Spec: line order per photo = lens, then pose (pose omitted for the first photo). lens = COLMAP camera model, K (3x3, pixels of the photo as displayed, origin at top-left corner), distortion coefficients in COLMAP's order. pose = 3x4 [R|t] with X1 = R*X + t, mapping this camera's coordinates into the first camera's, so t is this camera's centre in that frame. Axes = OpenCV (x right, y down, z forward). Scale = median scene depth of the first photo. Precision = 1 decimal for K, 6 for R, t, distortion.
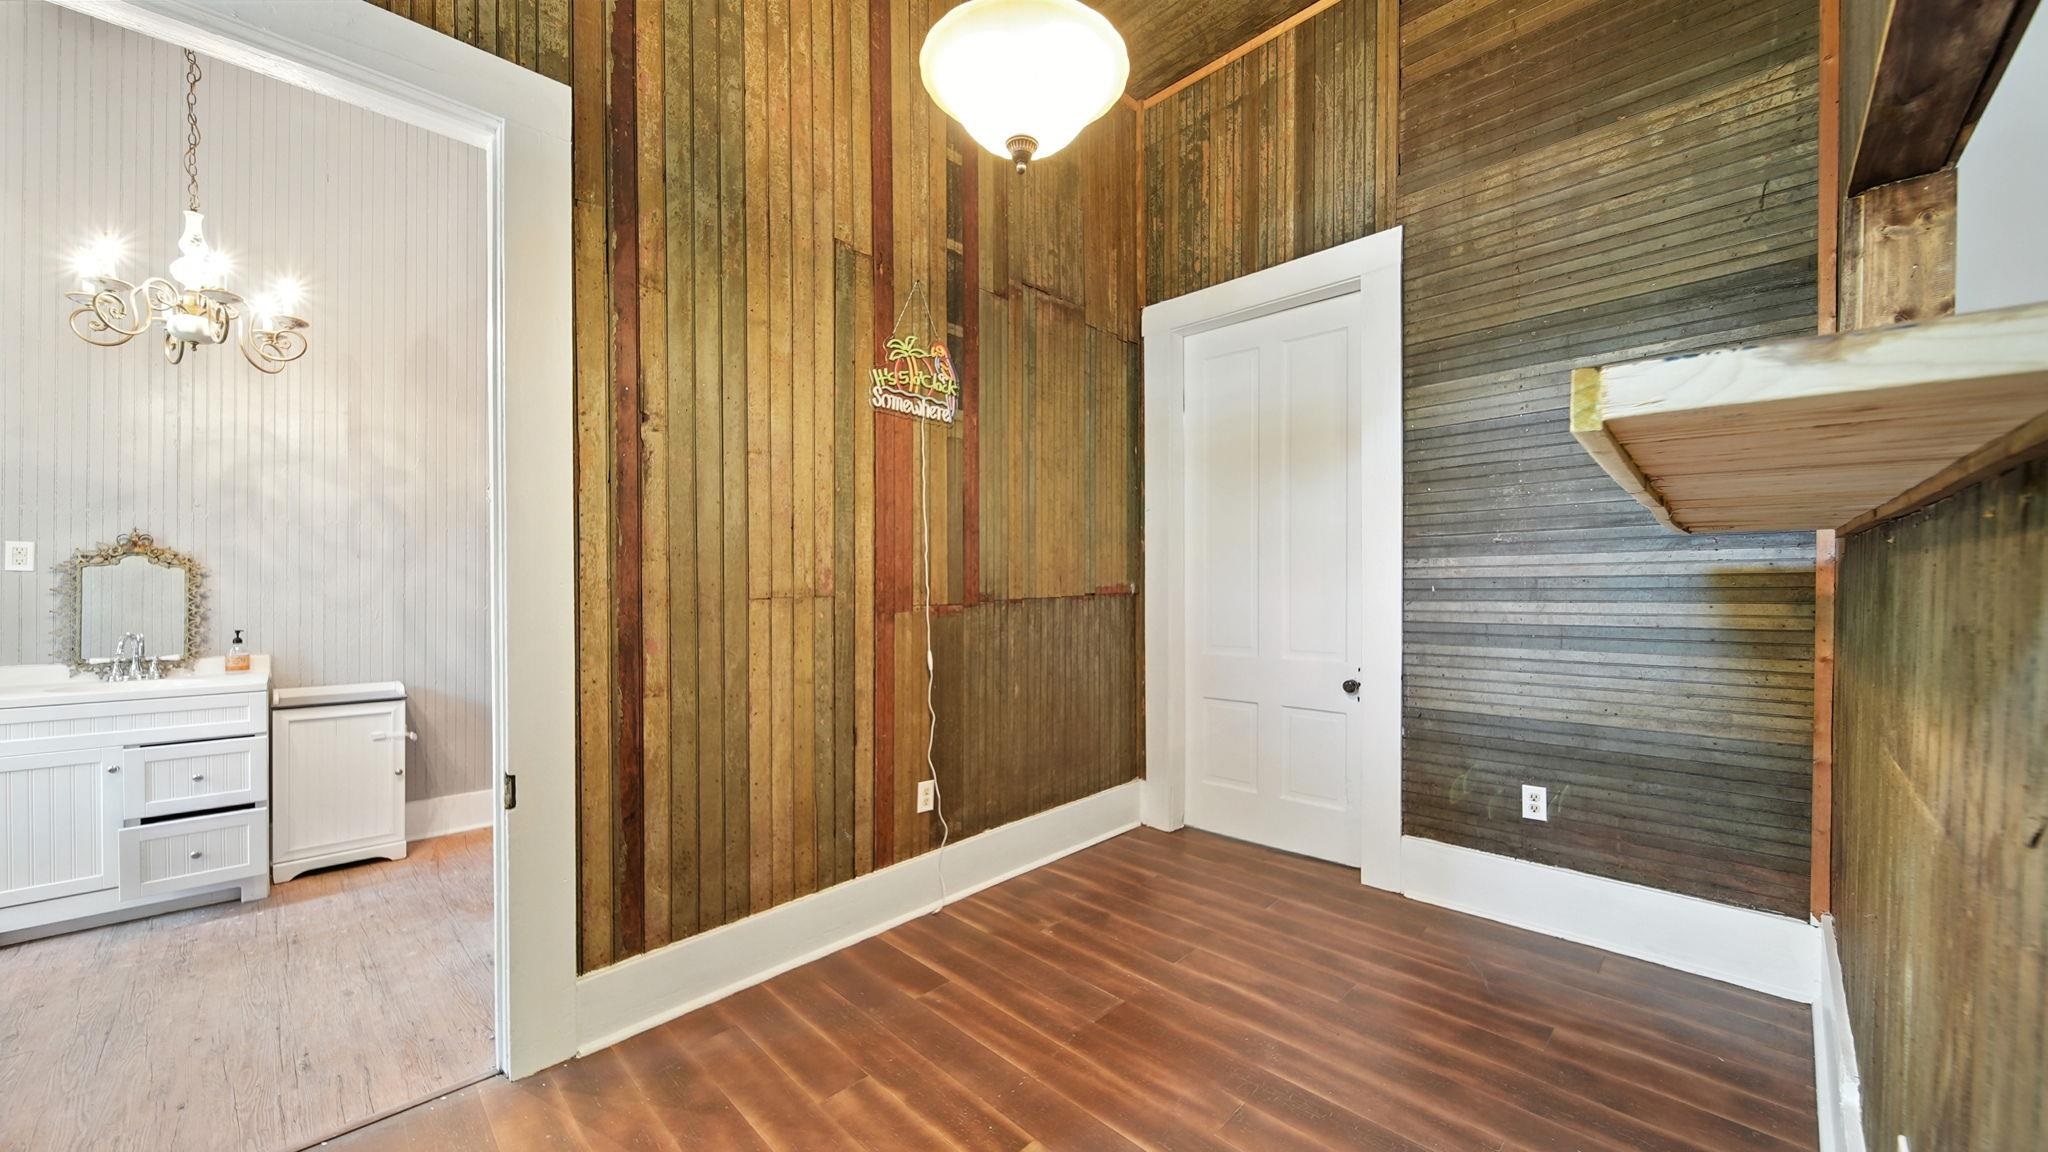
lens RADIAL K [[739.7, 0, 1020.5], [0, 739.7, 580.2], [0, 0, 1]] dist [-0.003462, -0.001250]
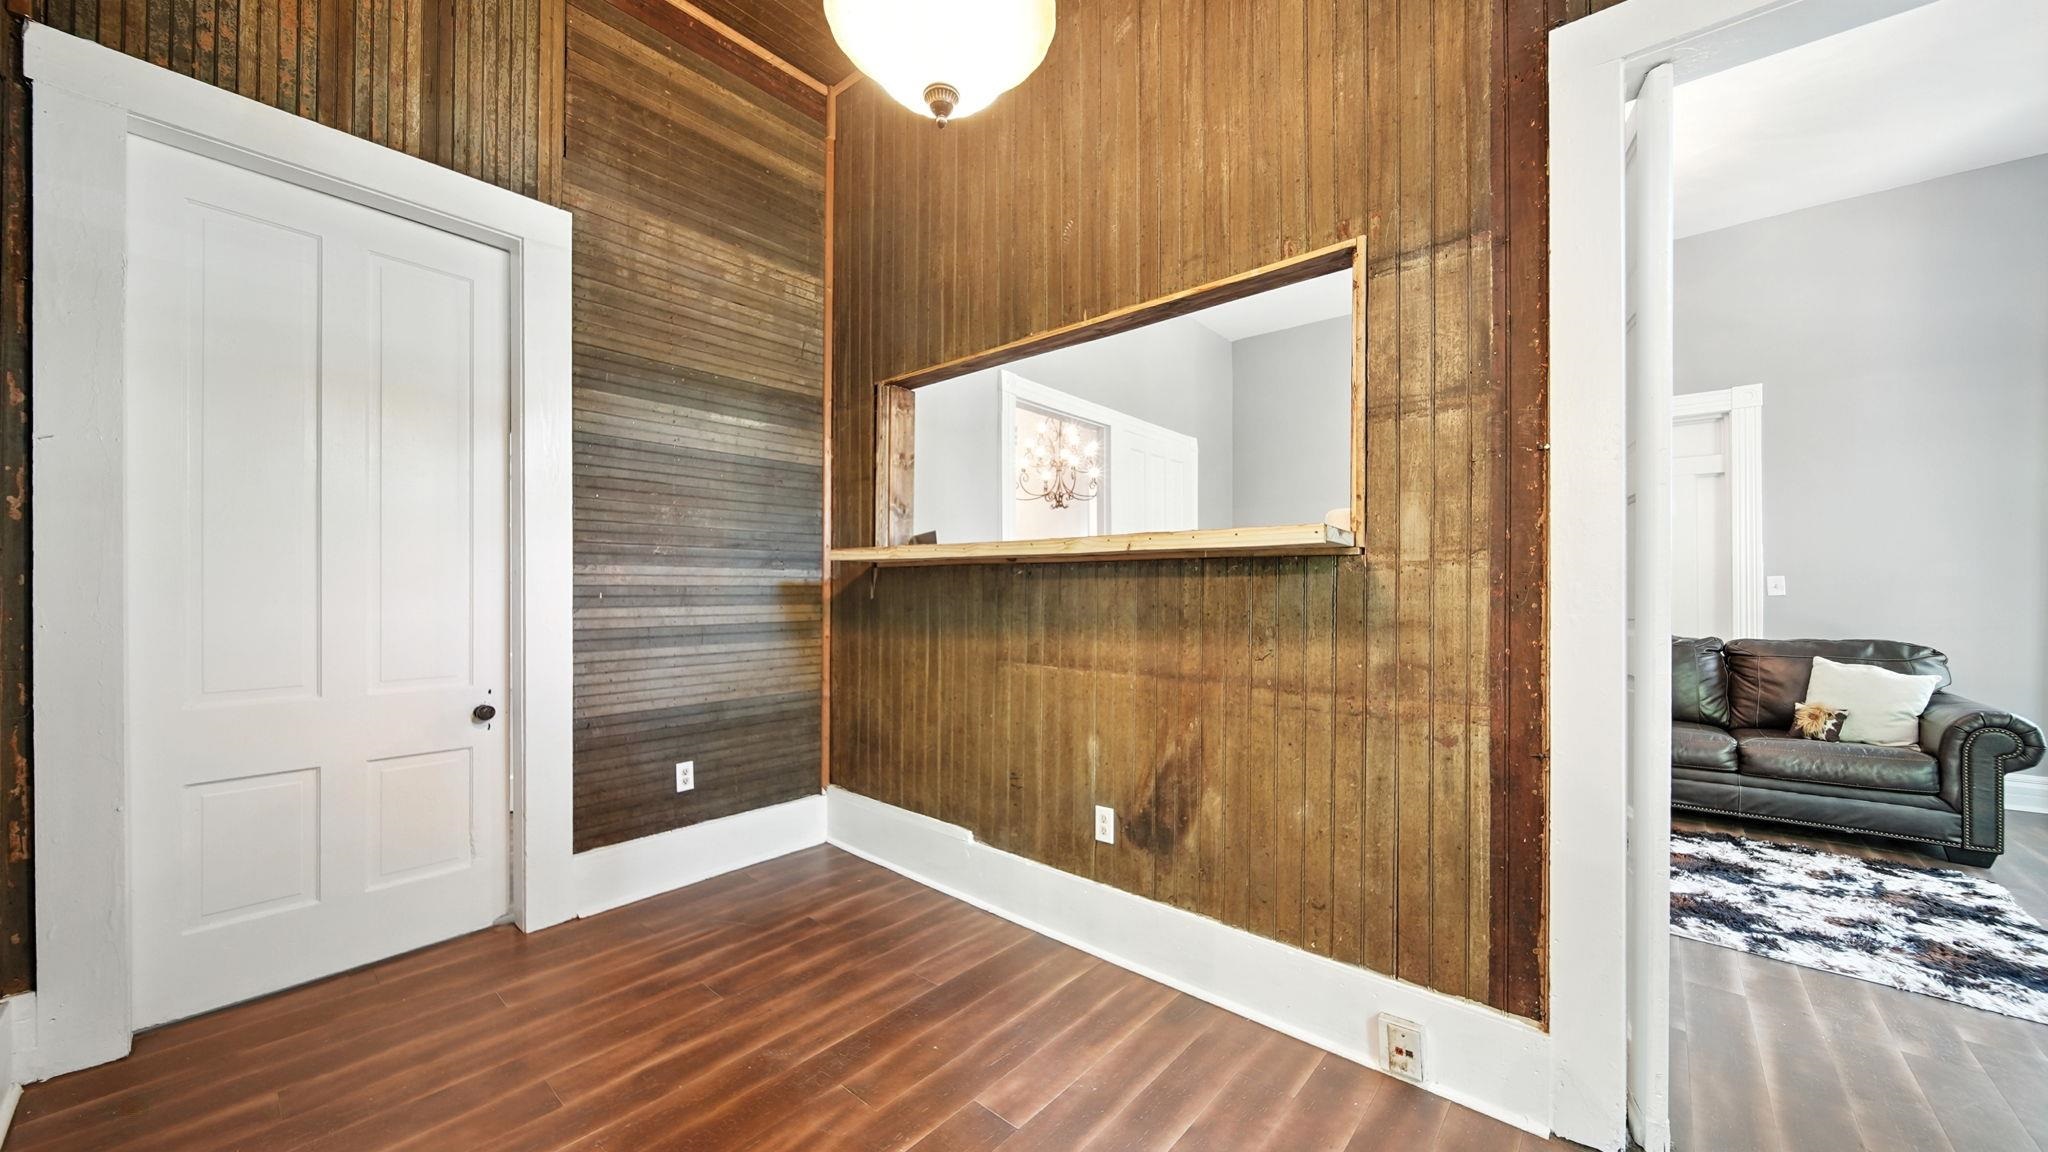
lens RADIAL K [[739.7, 0, 1005.9], [0, 739.7, 580.6], [0, 0, 1]] dist [-0.003462, -0.001250]
pose [[-0.080348, 0.020197, 0.996562, -0.504925], [-0.009002, 0.999739, -0.020987, 0.007628], [-0.996726, -0.010657, -0.080146, 0.556823]]
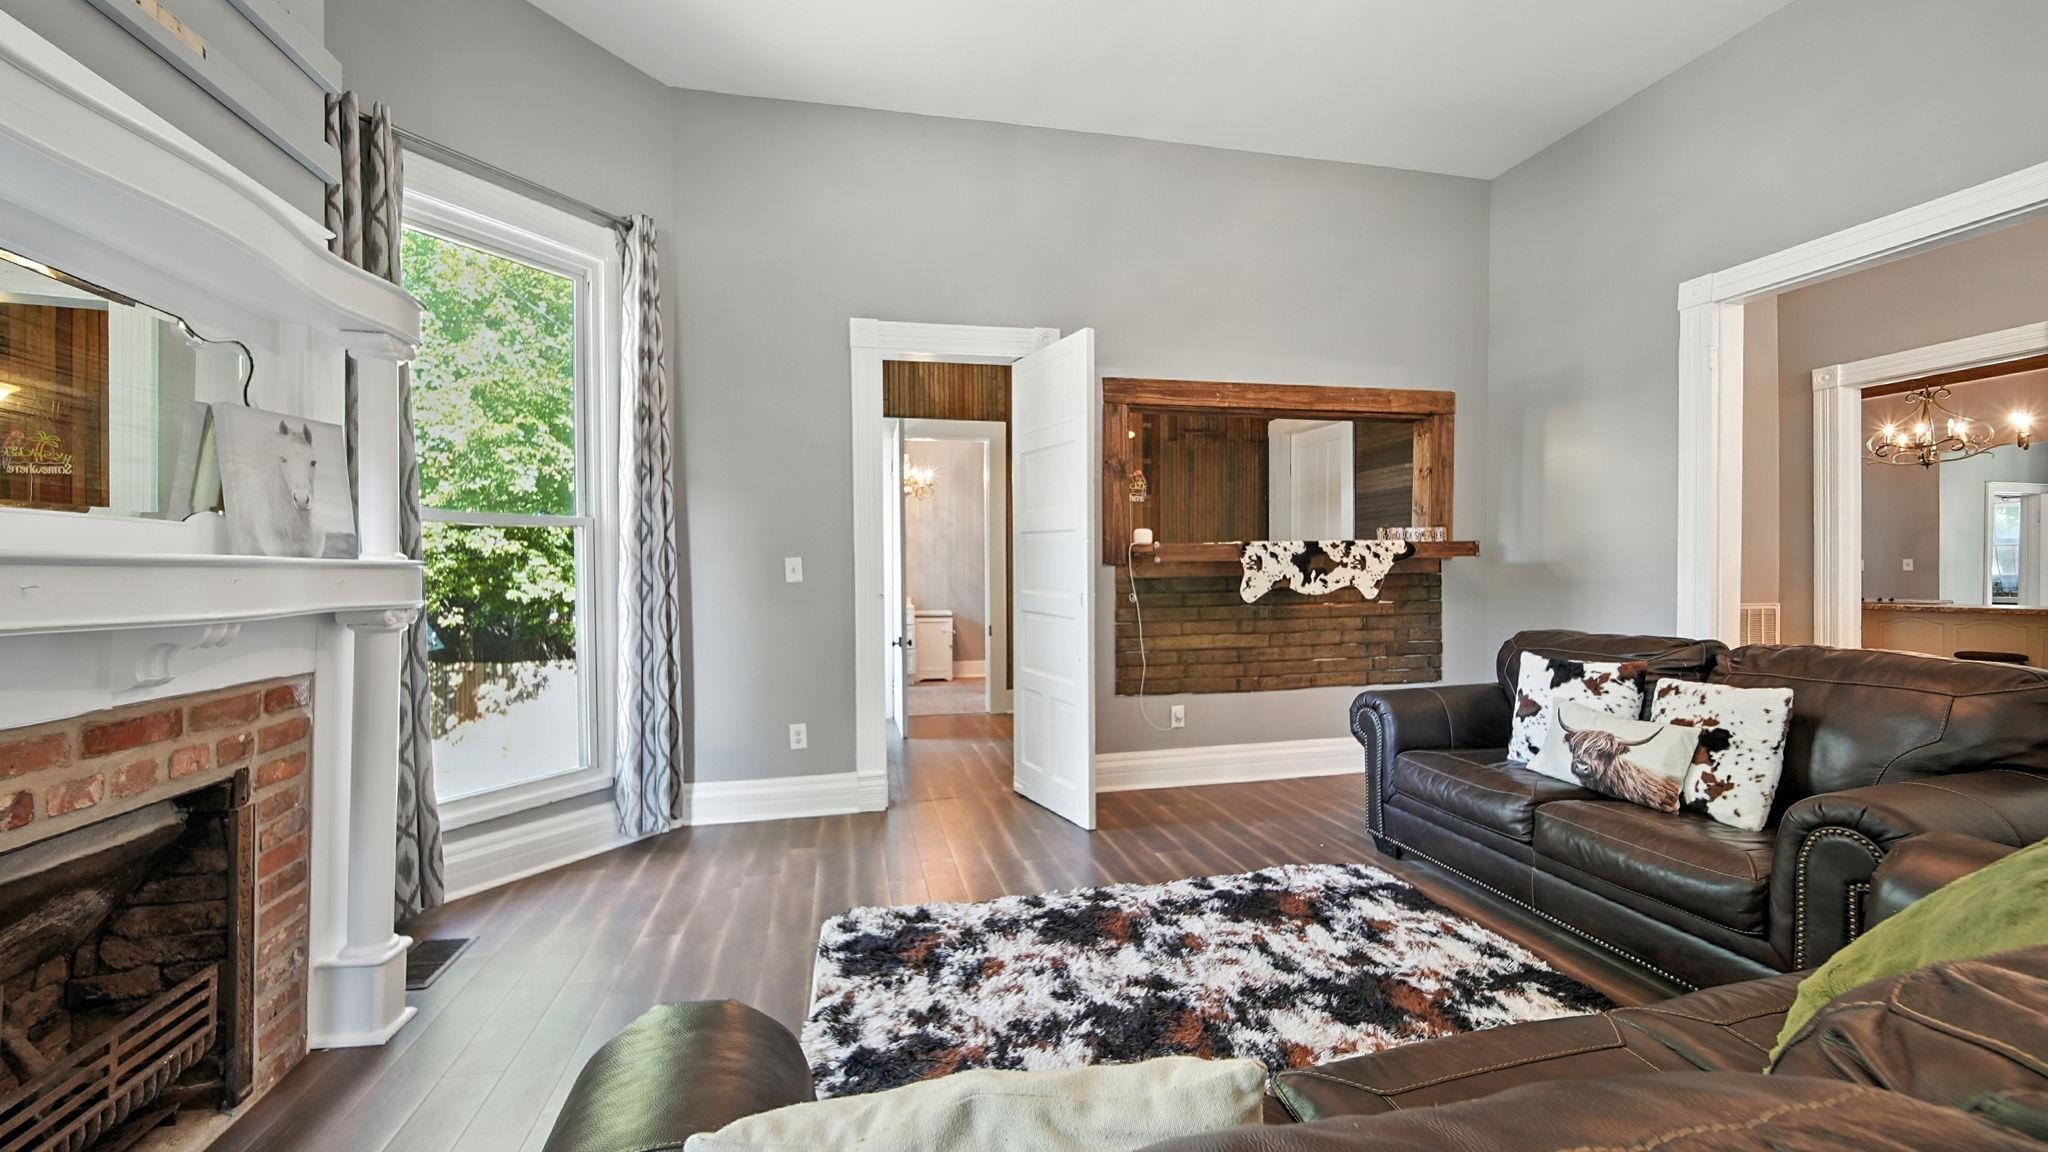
lens RADIAL K [[739.7, 0, 1020.1], [0, 739.7, 573.9], [0, 0, 1]] dist [-0.003462, -0.001250]
pose [[0.855379, 0.001484, -0.518001, 0.836341], [0.006320, 0.999892, 0.013301, -0.016674], [0.517964, -0.014651, 0.855277, -1.302877]]
